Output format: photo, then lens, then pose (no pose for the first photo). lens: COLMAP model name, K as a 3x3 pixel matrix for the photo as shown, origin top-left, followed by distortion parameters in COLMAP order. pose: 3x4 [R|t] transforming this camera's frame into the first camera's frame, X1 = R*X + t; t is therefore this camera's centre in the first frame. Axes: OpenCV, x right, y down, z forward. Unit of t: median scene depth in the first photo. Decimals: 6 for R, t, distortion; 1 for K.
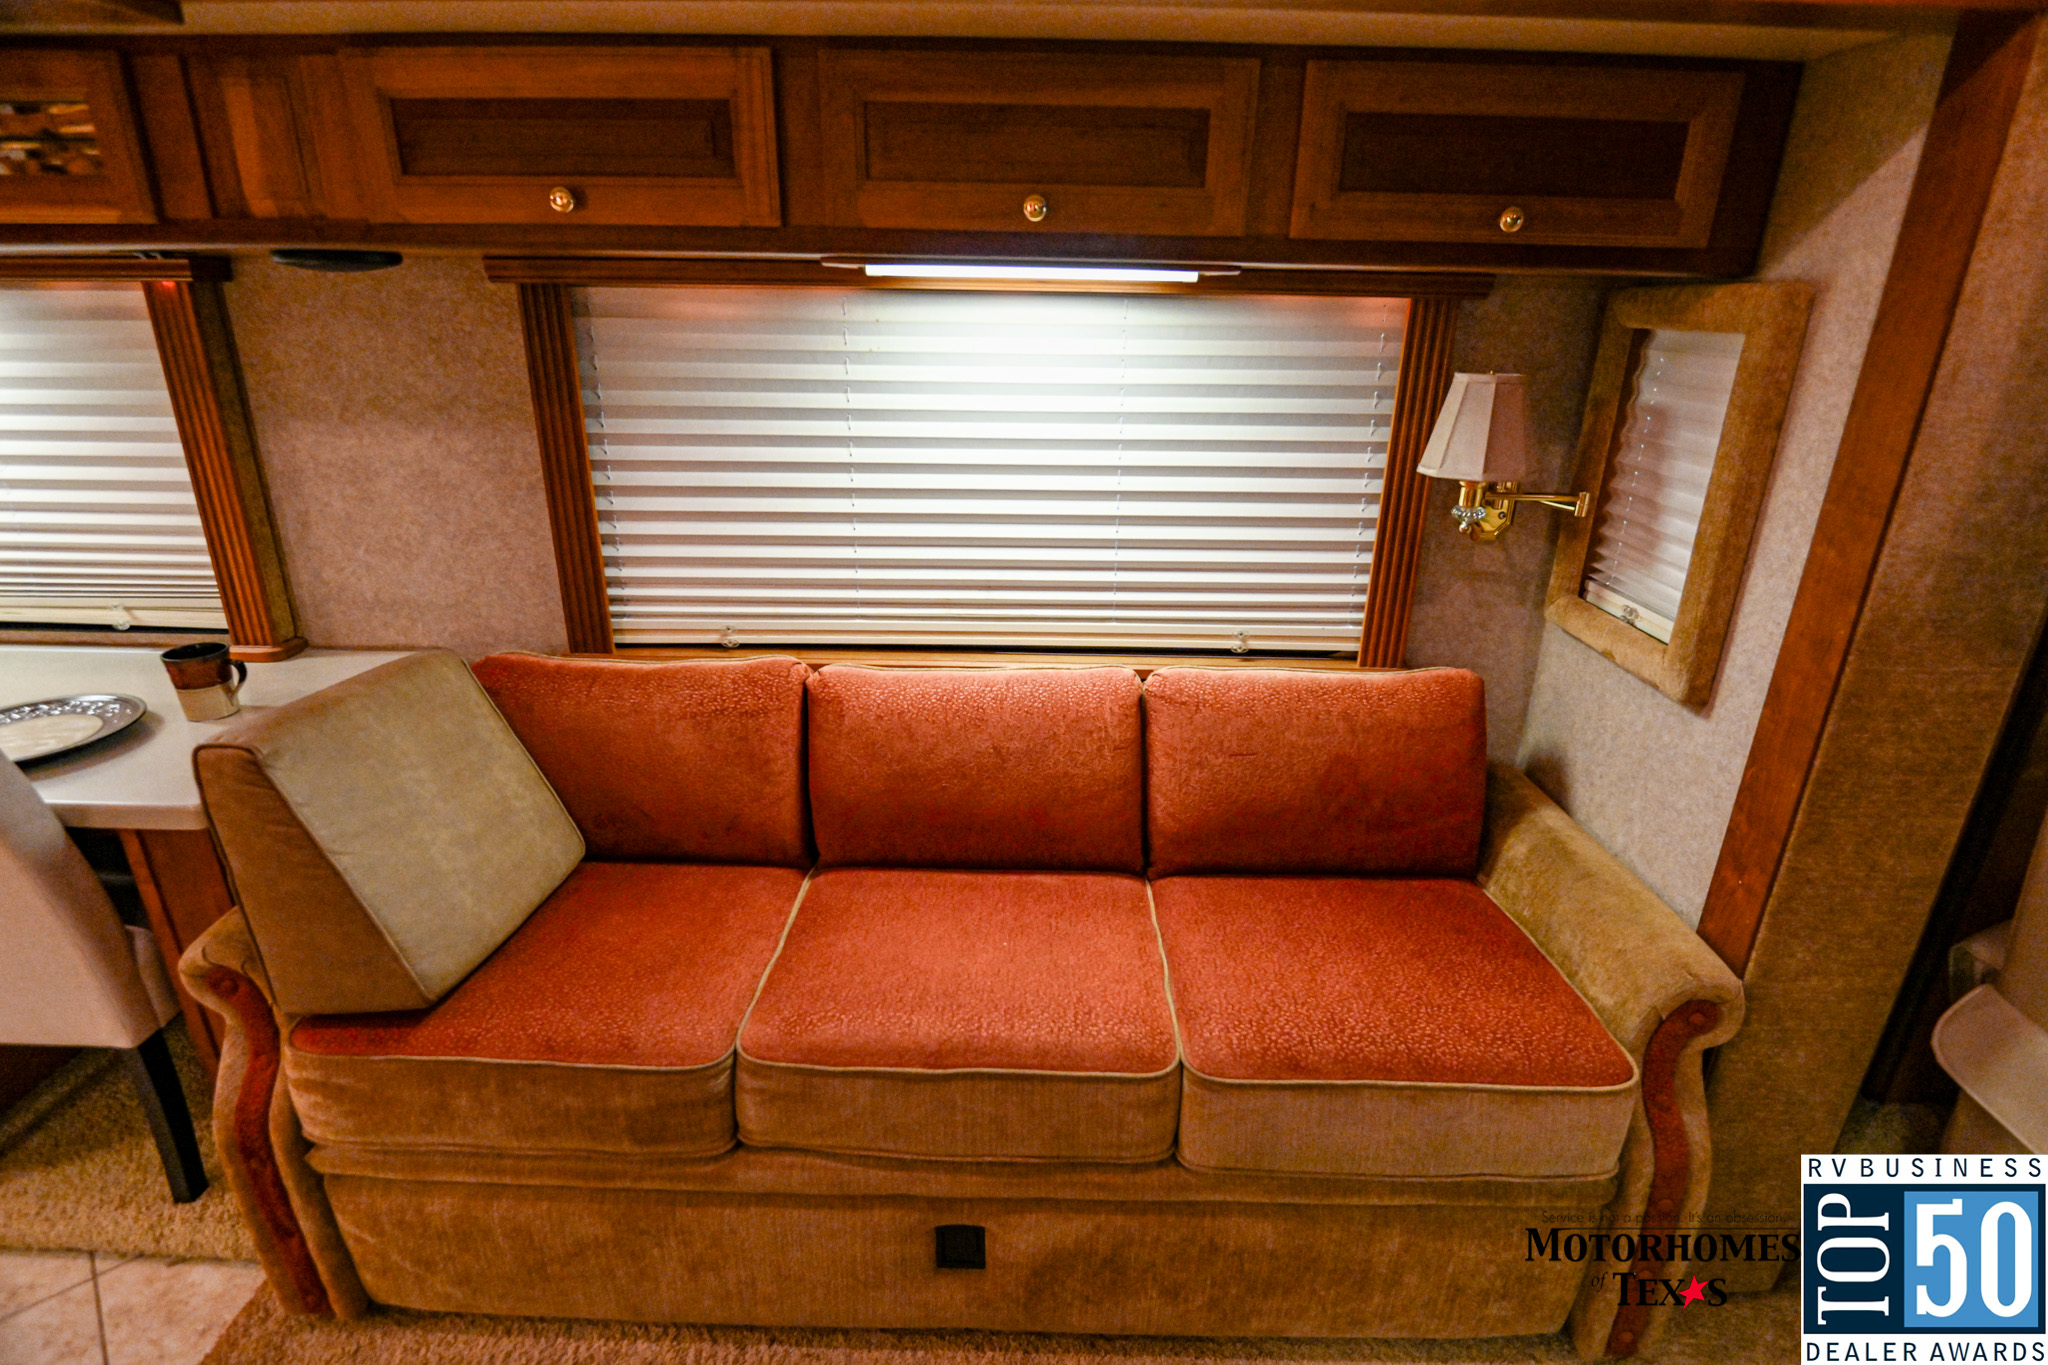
lens RADIAL K [[1043.6, 0, 988.5], [0, 1043.6, 700.9], [0, 0, 1]] dist [-0.006781, -0.005058]
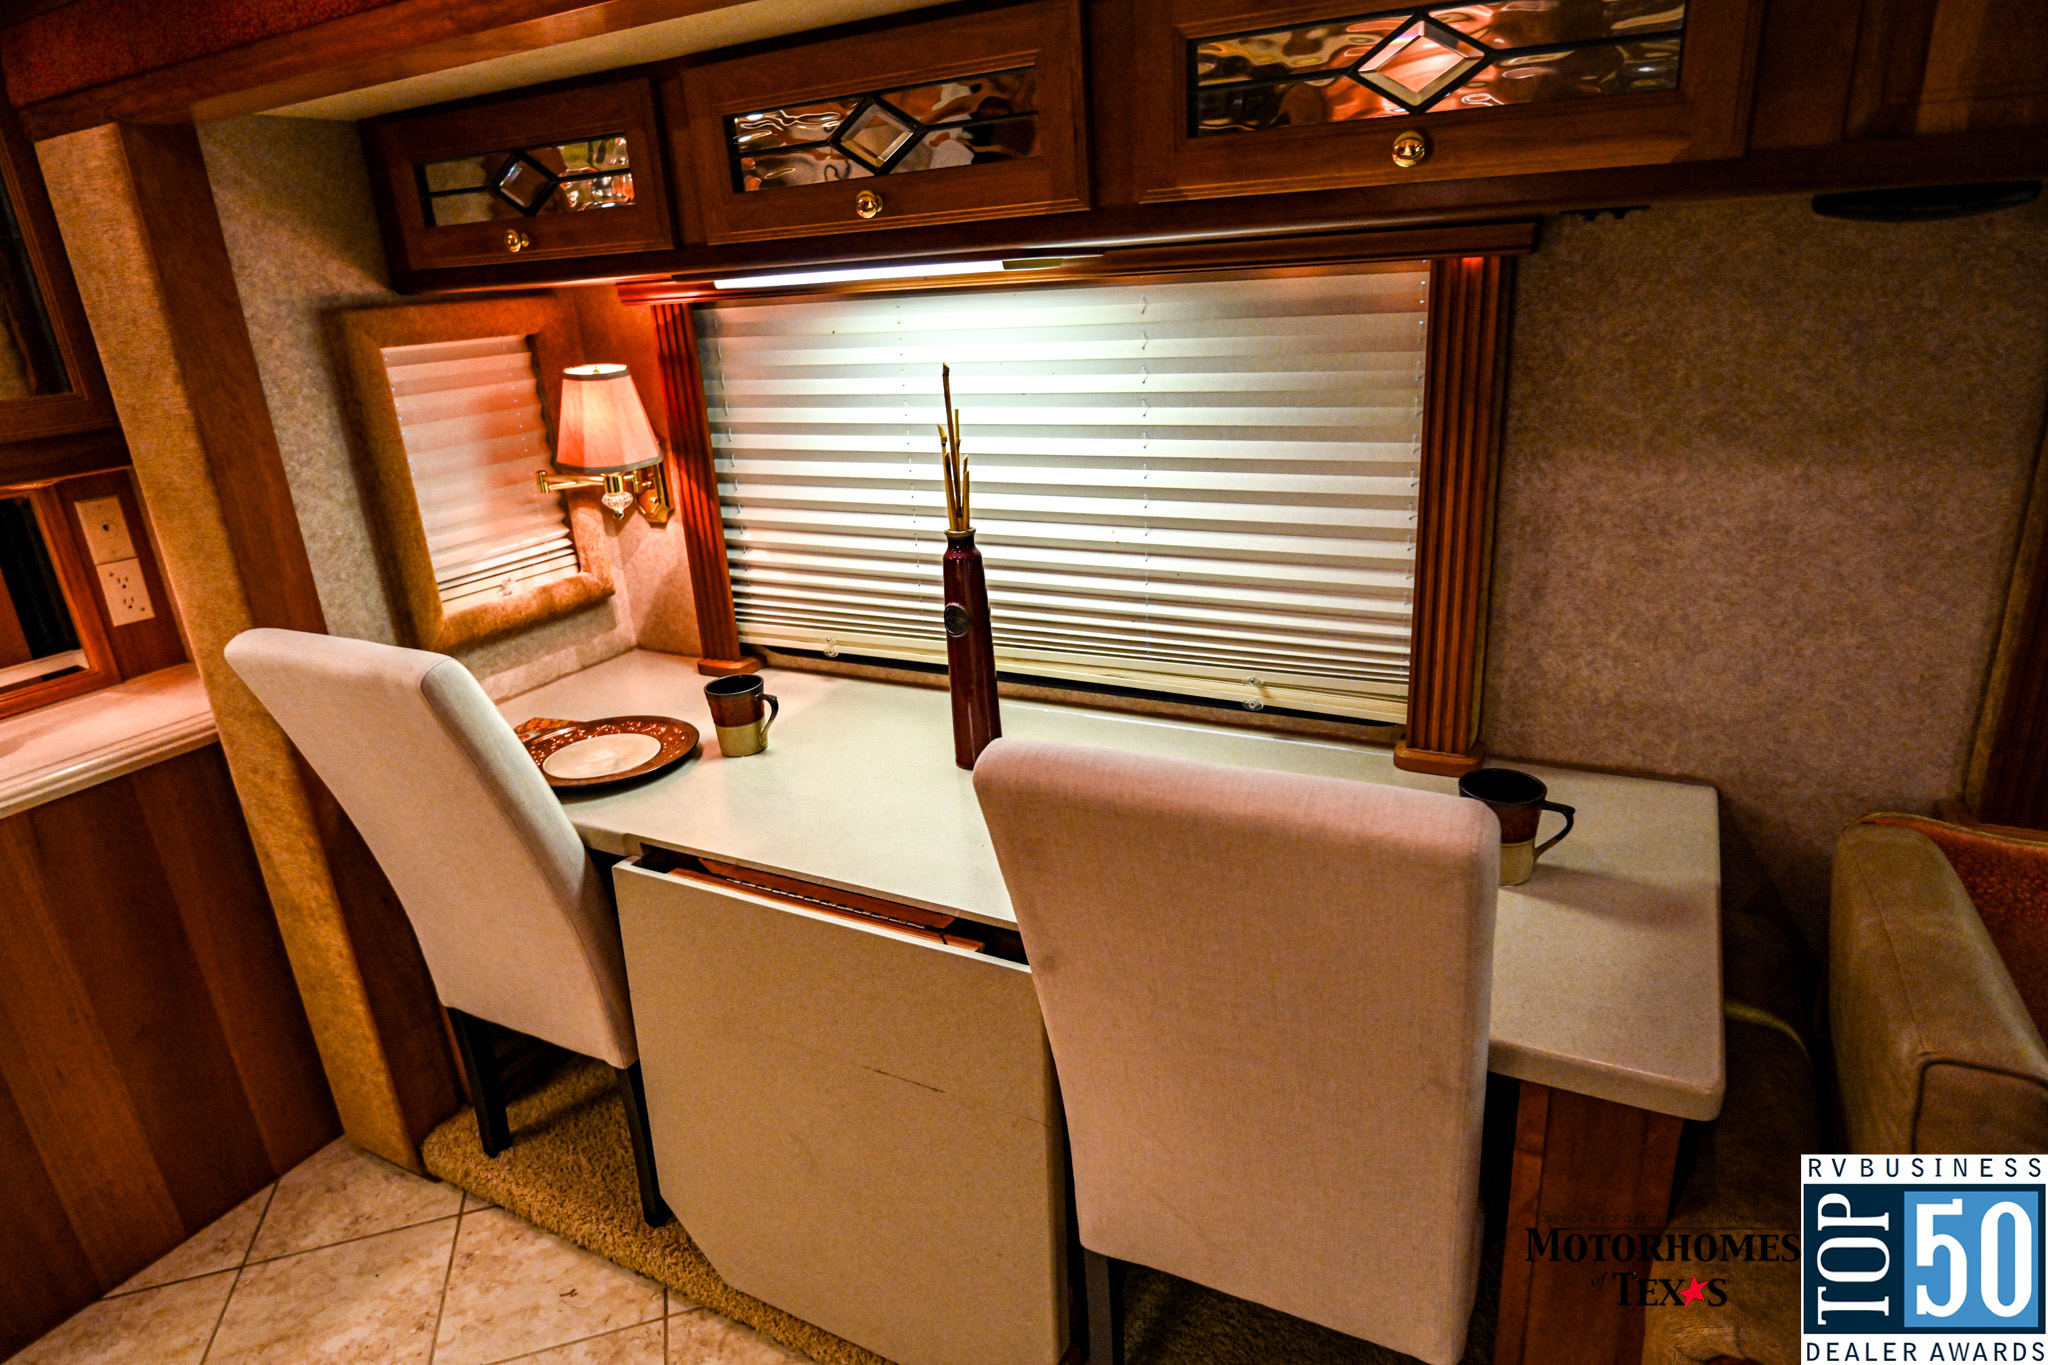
lens RADIAL K [[1163.4, 0, 1024.2], [0, 1163.4, 690.1], [0, 0, 1]] dist [-0.018881, 0.000659]
pose [[0.884706, 0.090099, -0.457360, -0.641837], [-0.100895, 0.994897, 0.000824, -0.072820], [0.455100, 0.045417, 0.889281, 0.149691]]
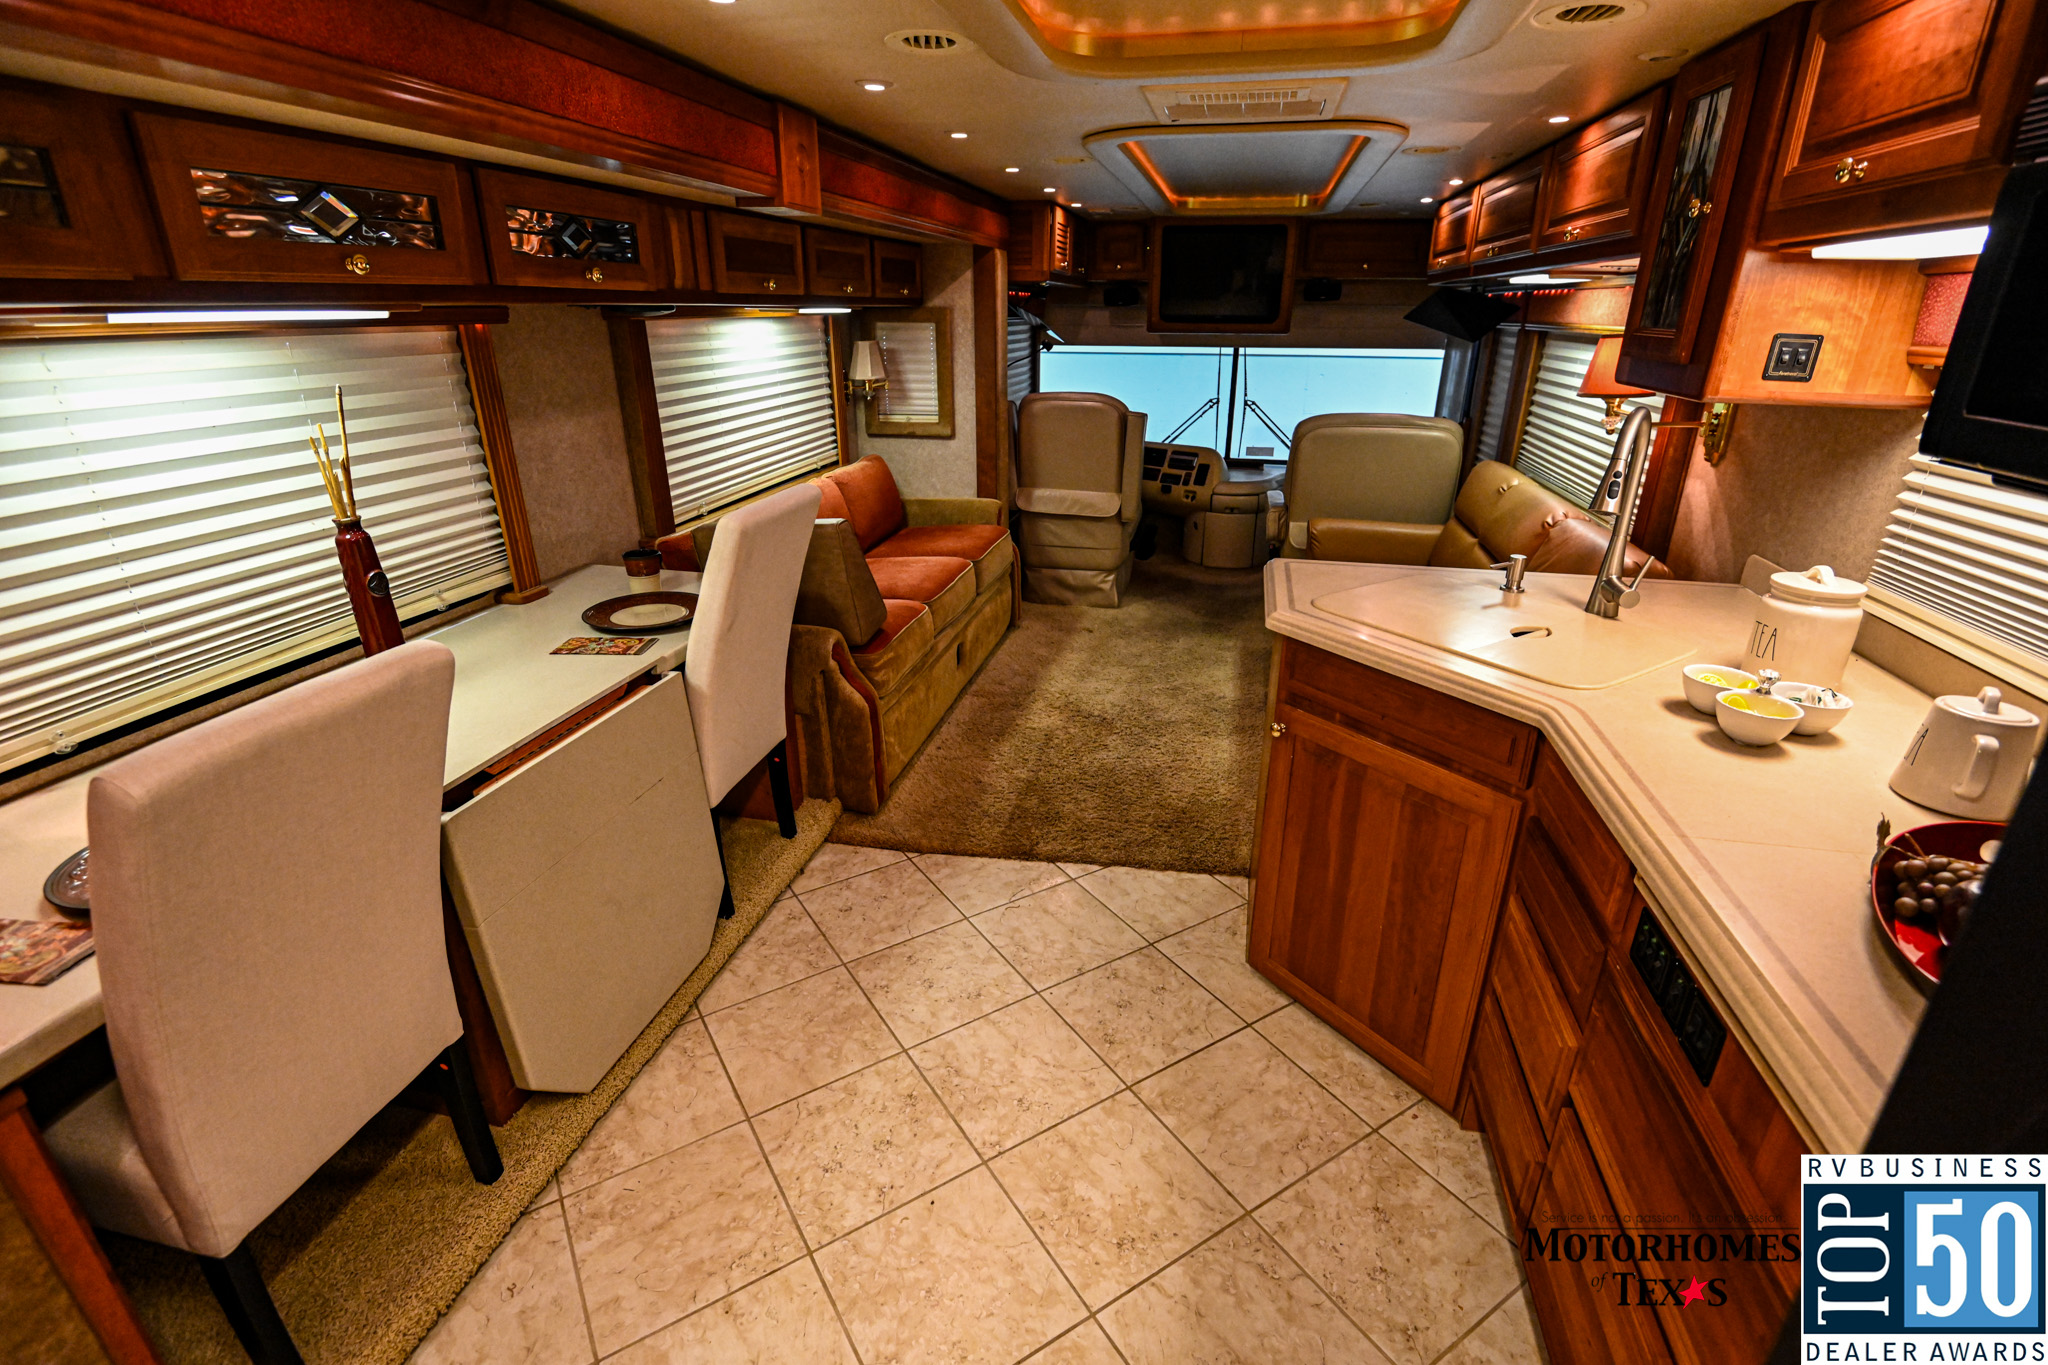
lens RADIAL K [[932.2, 0, 1026.0], [0, 932.2, 701.8], [0, 0, 1]] dist [-0.016659, -0.000301]
pose [[0.193820, -0.397113, 0.897070, -1.892283], [0.368537, 0.876909, 0.308562, -0.063191], [-0.909183, 0.270798, 0.316313, 0.052864]]
